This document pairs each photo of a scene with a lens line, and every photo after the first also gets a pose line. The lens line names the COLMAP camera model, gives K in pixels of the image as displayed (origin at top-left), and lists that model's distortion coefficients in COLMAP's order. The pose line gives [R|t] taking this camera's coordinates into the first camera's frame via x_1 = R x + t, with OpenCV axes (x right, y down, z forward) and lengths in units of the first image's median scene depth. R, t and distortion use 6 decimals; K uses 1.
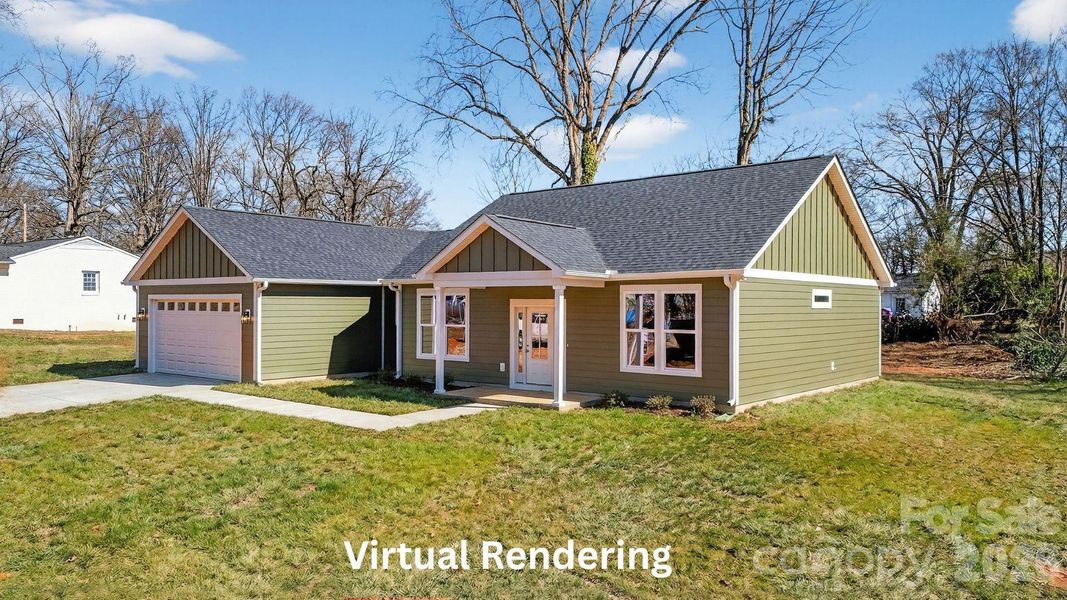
lens RADIAL K [[783.8, 0, 553.6], [0, 783.8, 319.9], [0, 0, 1]] dist [0.060089, -0.050551]
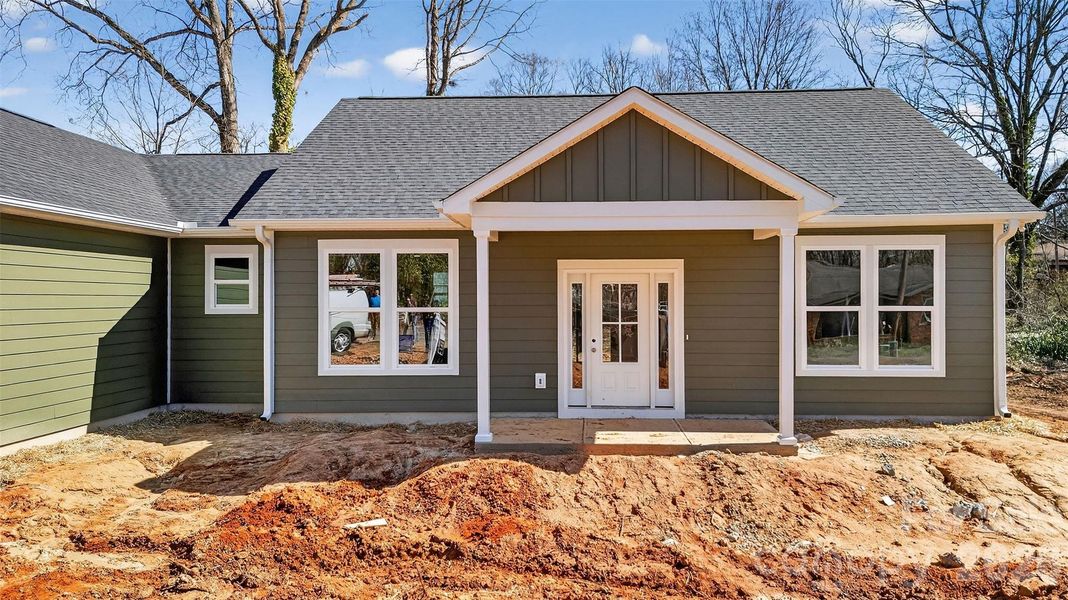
lens RADIAL K [[783.4, 0, 551.2], [0, 783.4, 300.6], [0, 0, 1]] dist [0.074276, -0.095614]
pose [[0.808648, -0.007076, 0.588250, -0.324606], [0.016248, 0.999815, -0.010308, 0.007232], [-0.588068, 0.017893, 0.808614, 0.451676]]
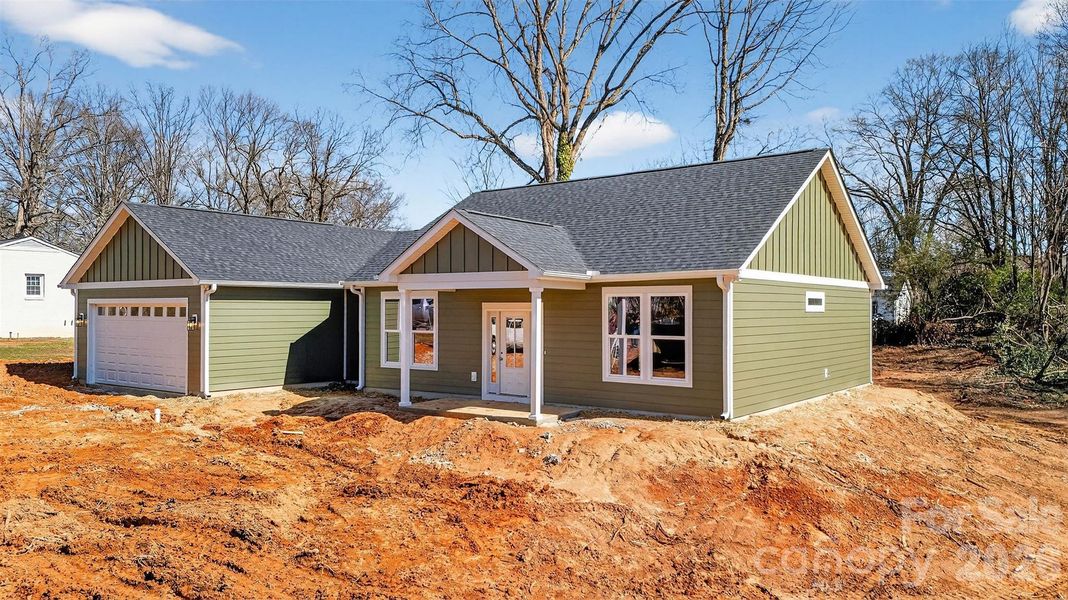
lens RADIAL K [[783.4, 0, 551.2], [0, 783.4, 300.6], [0, 0, 1]] dist [0.074276, -0.095614]
pose [[0.999478, -0.001819, 0.032245, -0.003538], [0.002773, 0.999559, -0.029581, -0.001148], [-0.032177, 0.029655, 0.999042, 0.062525]]
